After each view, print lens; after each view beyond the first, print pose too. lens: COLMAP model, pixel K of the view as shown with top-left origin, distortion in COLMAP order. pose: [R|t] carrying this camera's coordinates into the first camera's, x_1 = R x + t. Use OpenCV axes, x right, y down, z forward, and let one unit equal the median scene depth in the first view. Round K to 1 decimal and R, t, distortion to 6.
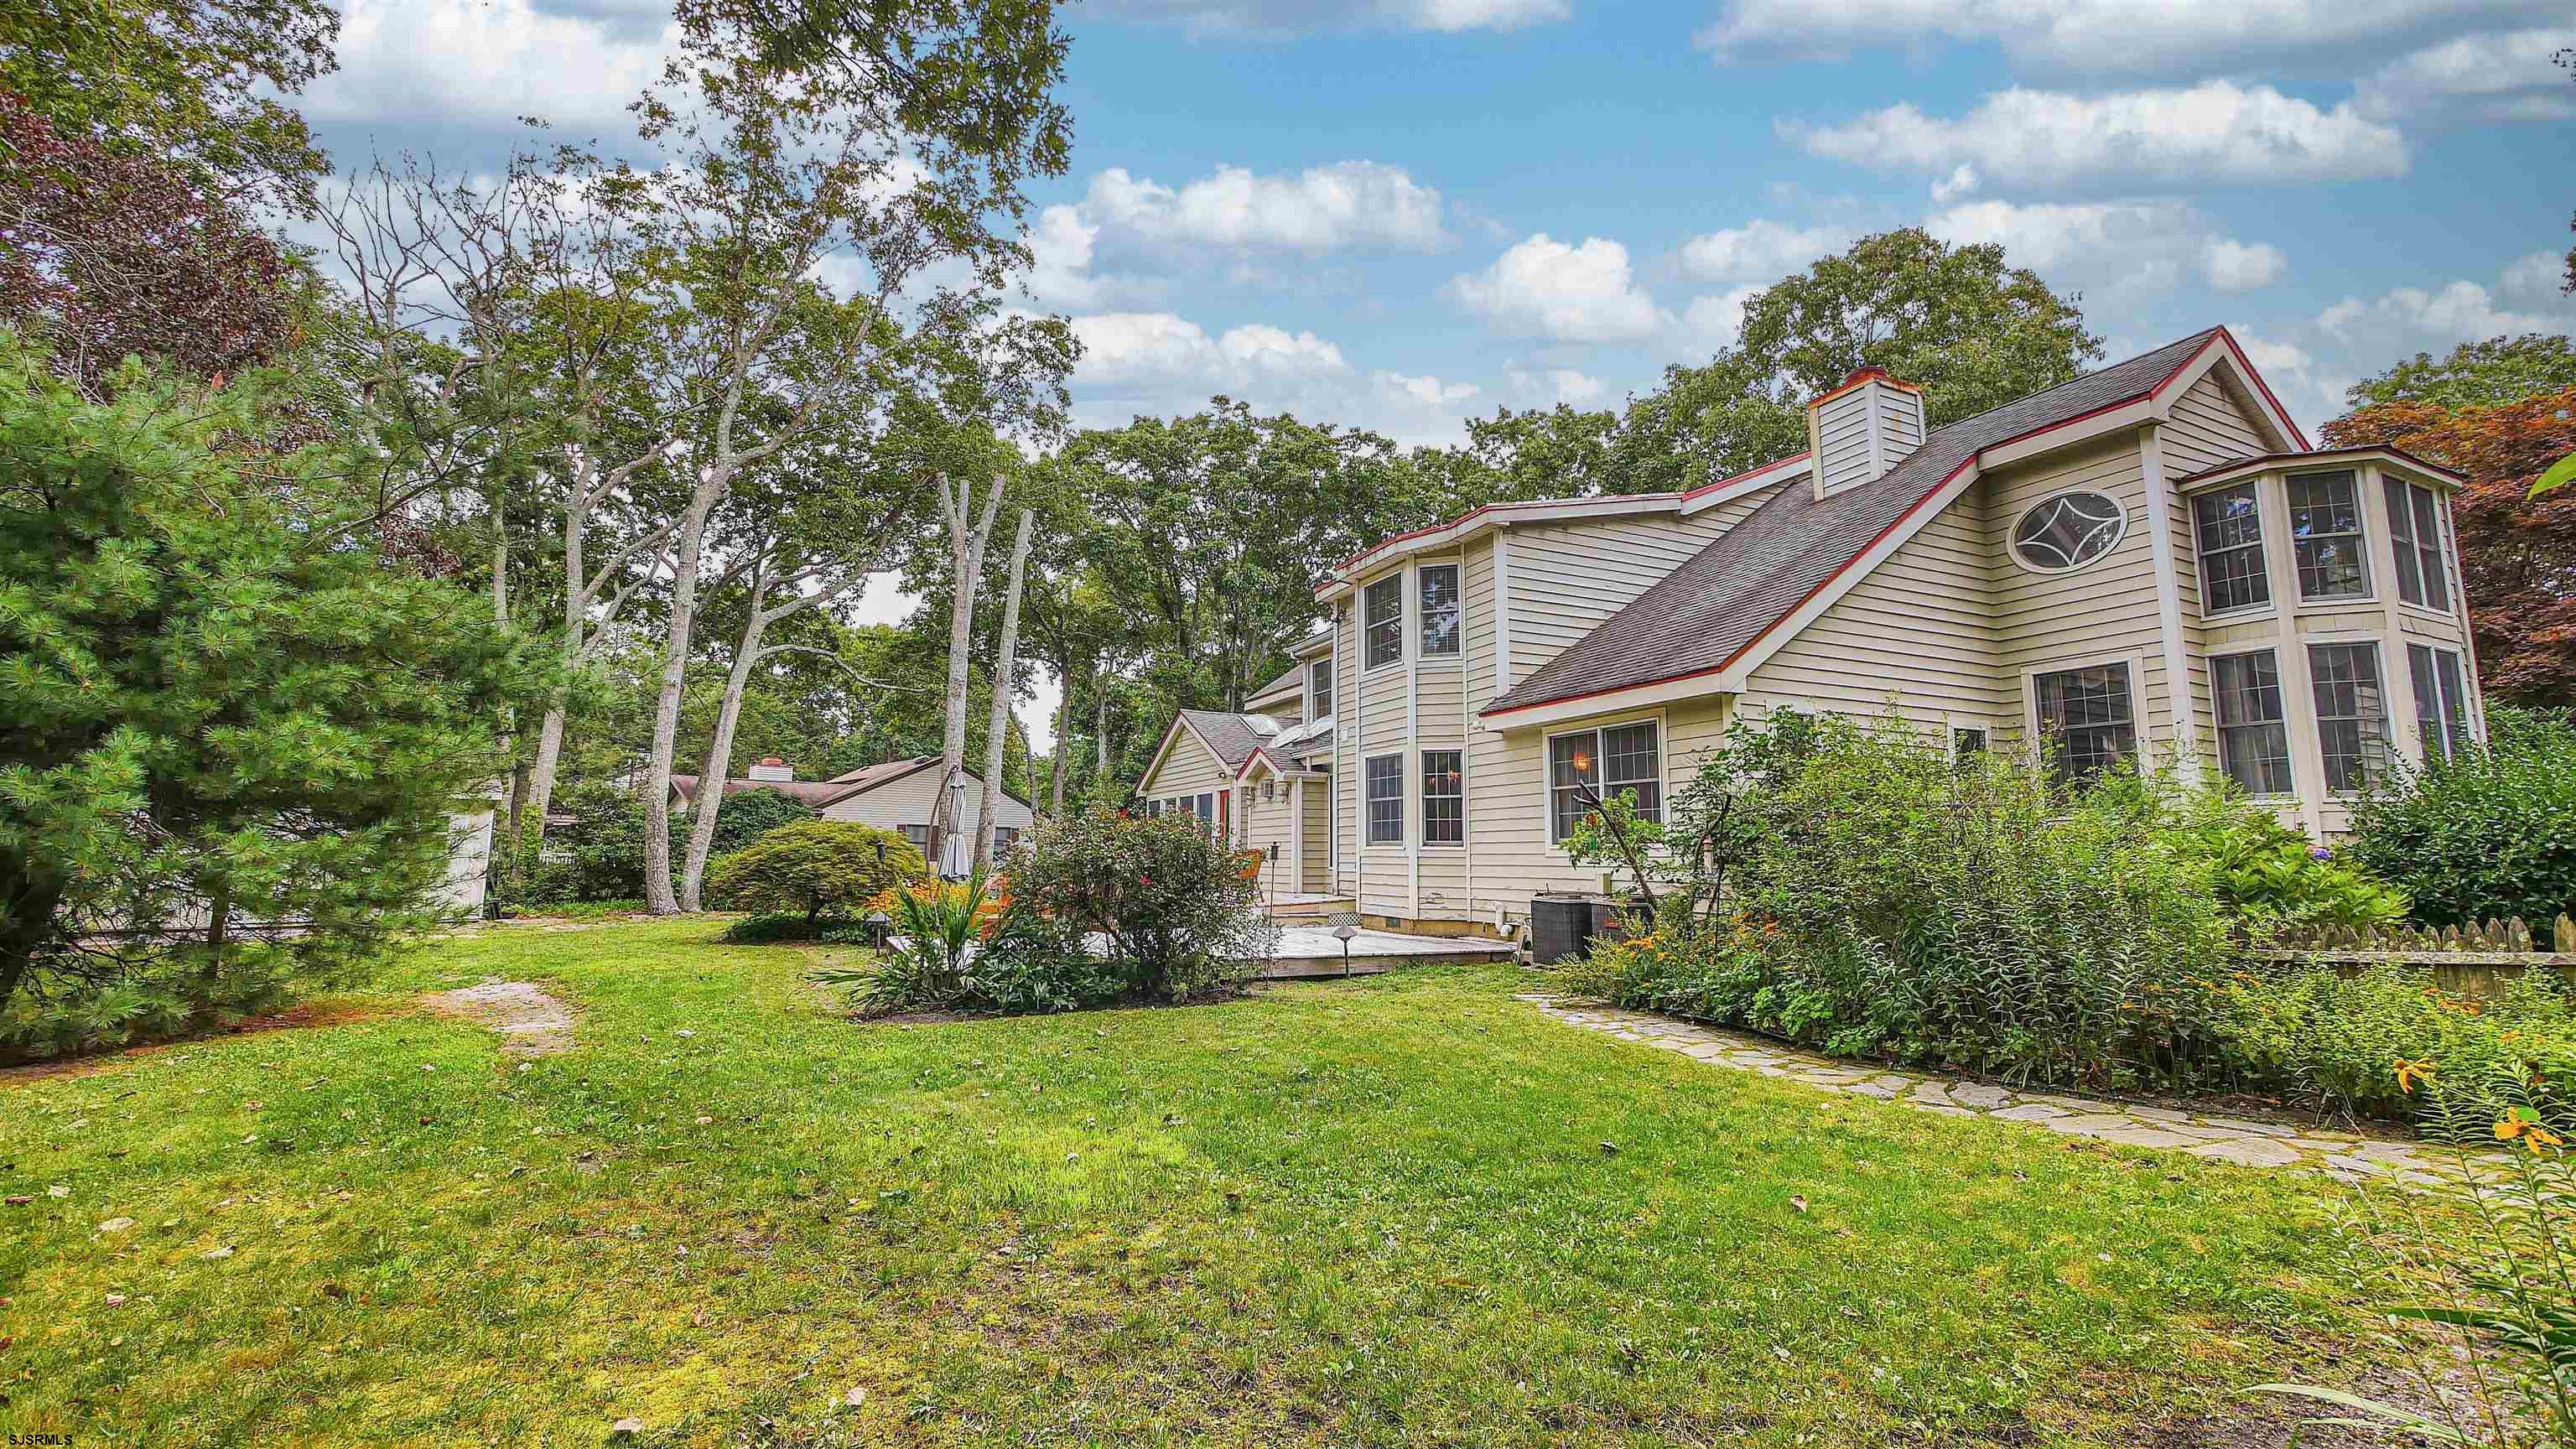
lens RADIAL K [[1058.6, 0, 1290.9], [0, 1058.6, 723.2], [0, 0, 1]] dist [-0.006426, -0.000344]
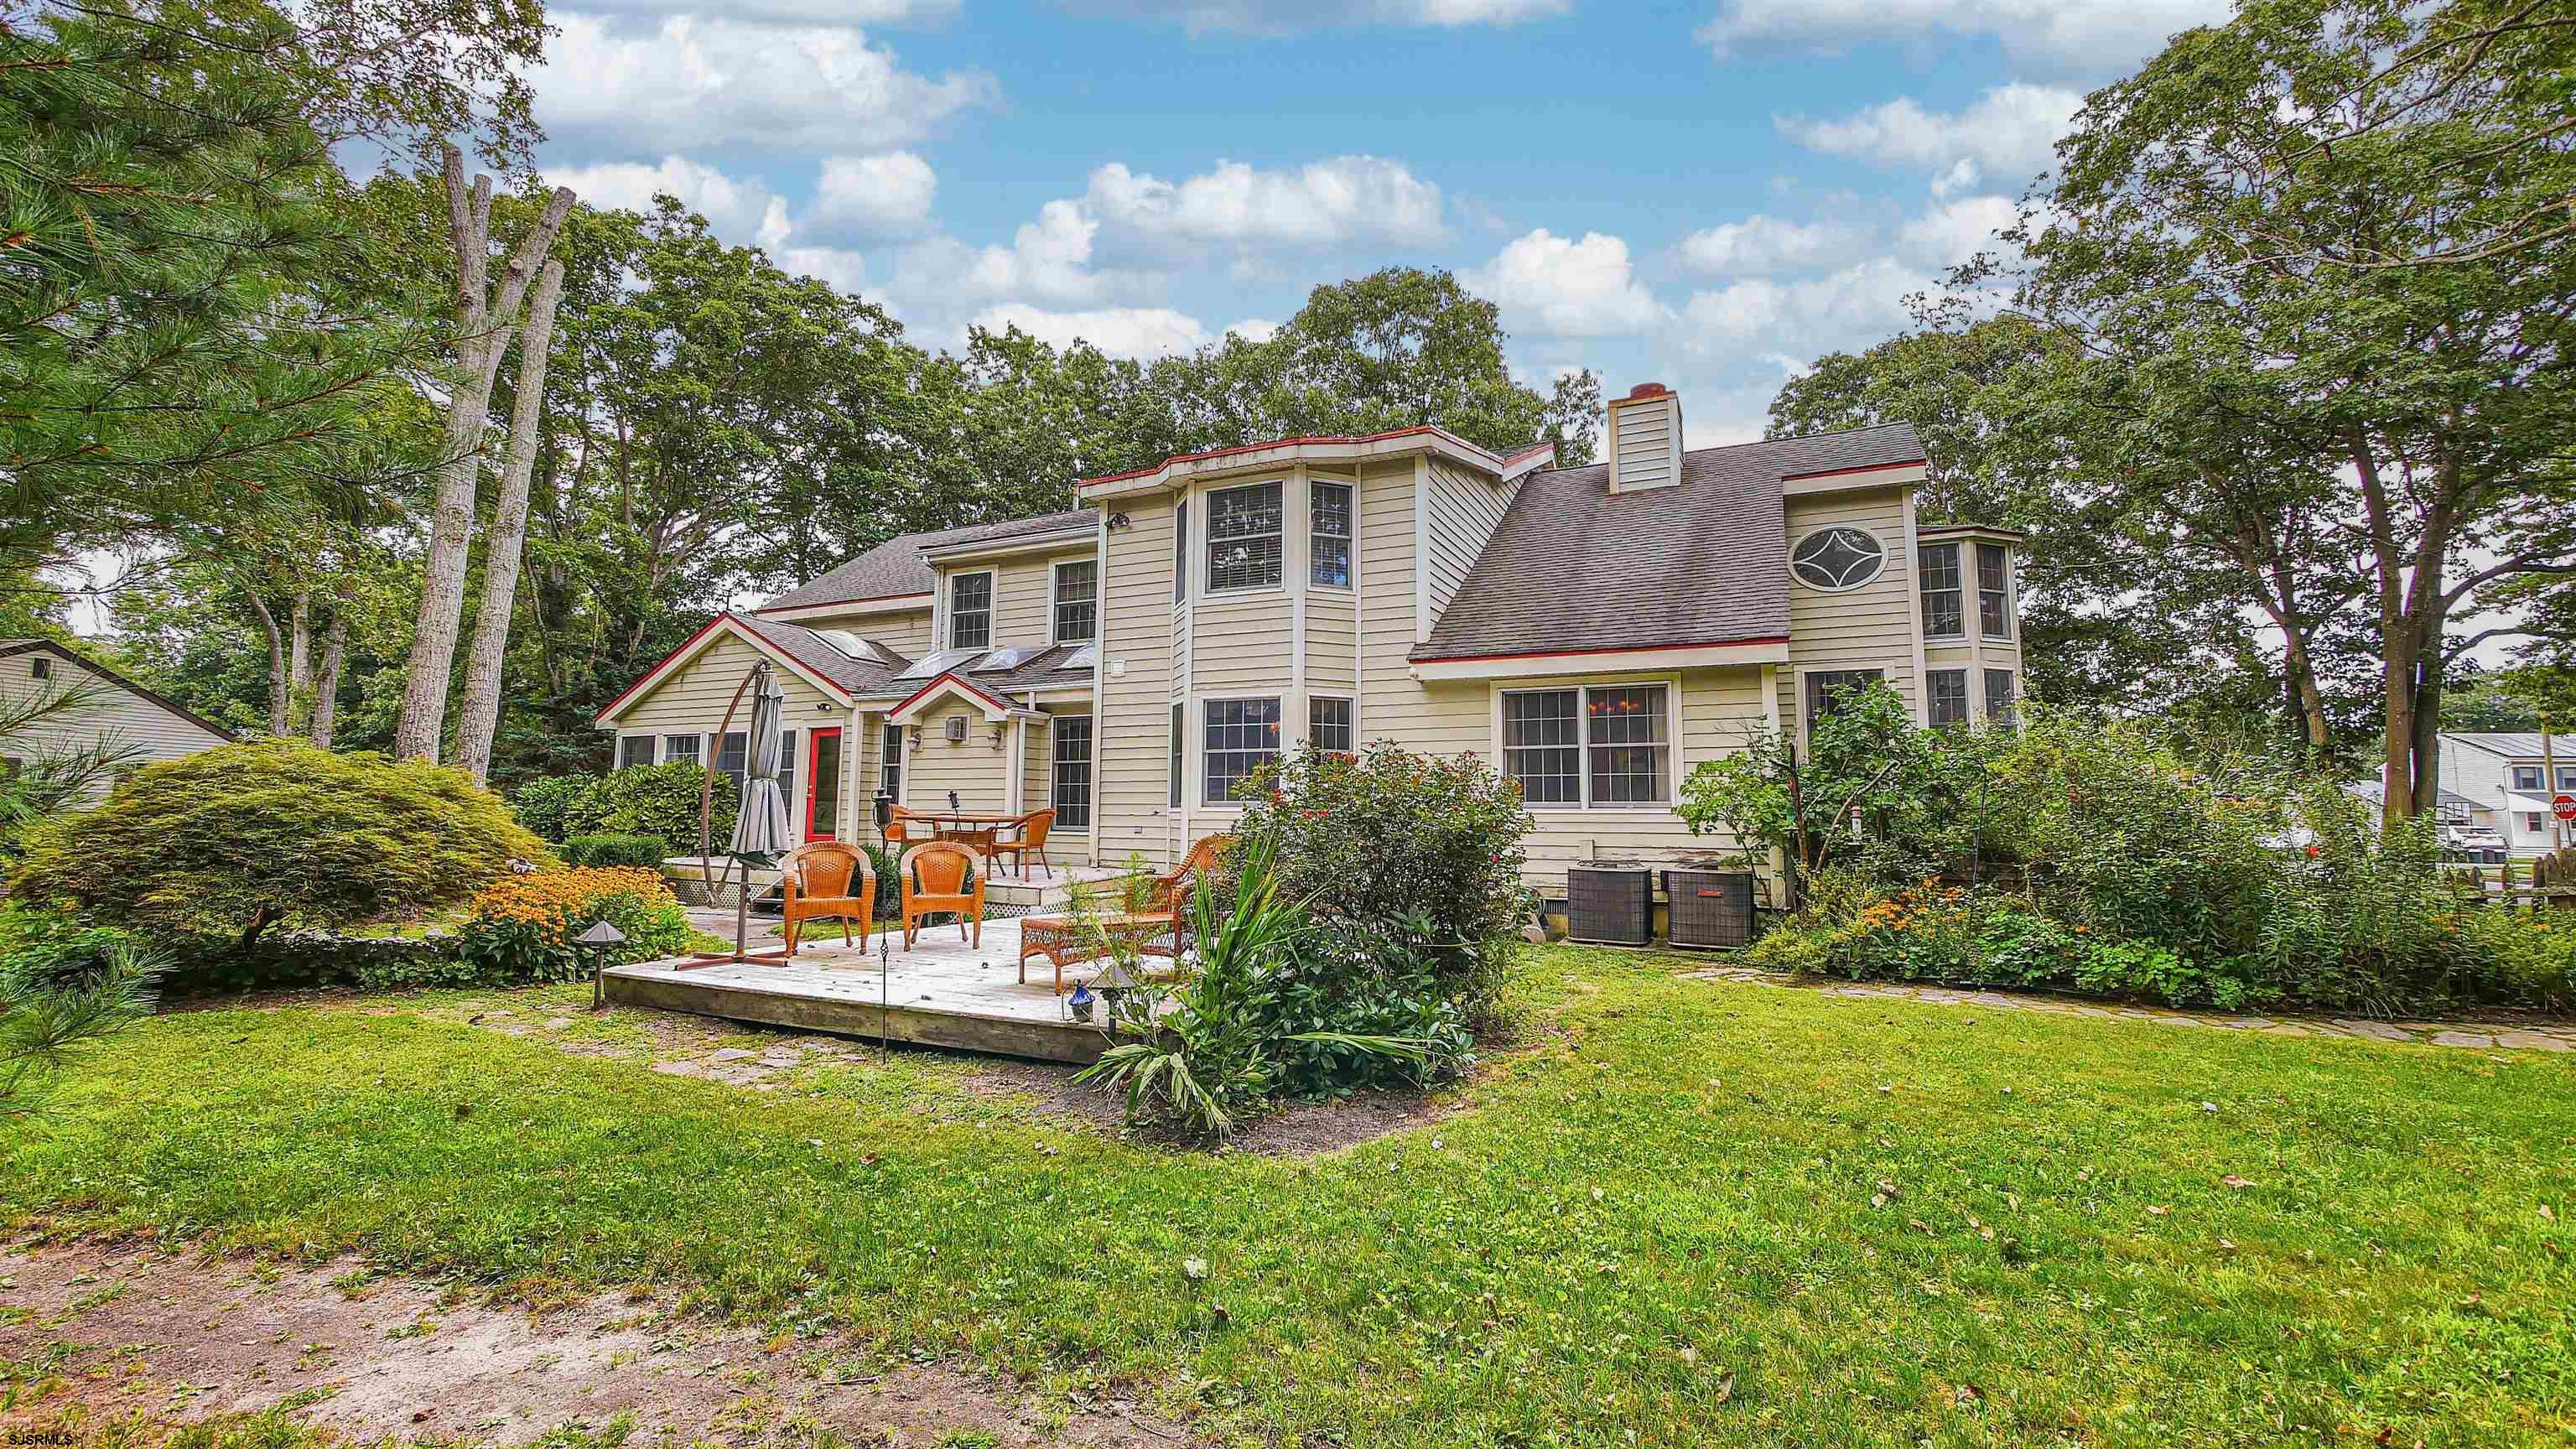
lens RADIAL K [[1058.6, 0, 1296.0], [0, 1058.6, 713.4], [0, 0, 1]] dist [-0.006426, -0.000344]
pose [[0.777887, 0.066928, 0.624830, -0.410960], [-0.083147, 0.996532, -0.003228, 0.043465], [-0.622879, -0.049442, 0.780754, 0.341555]]
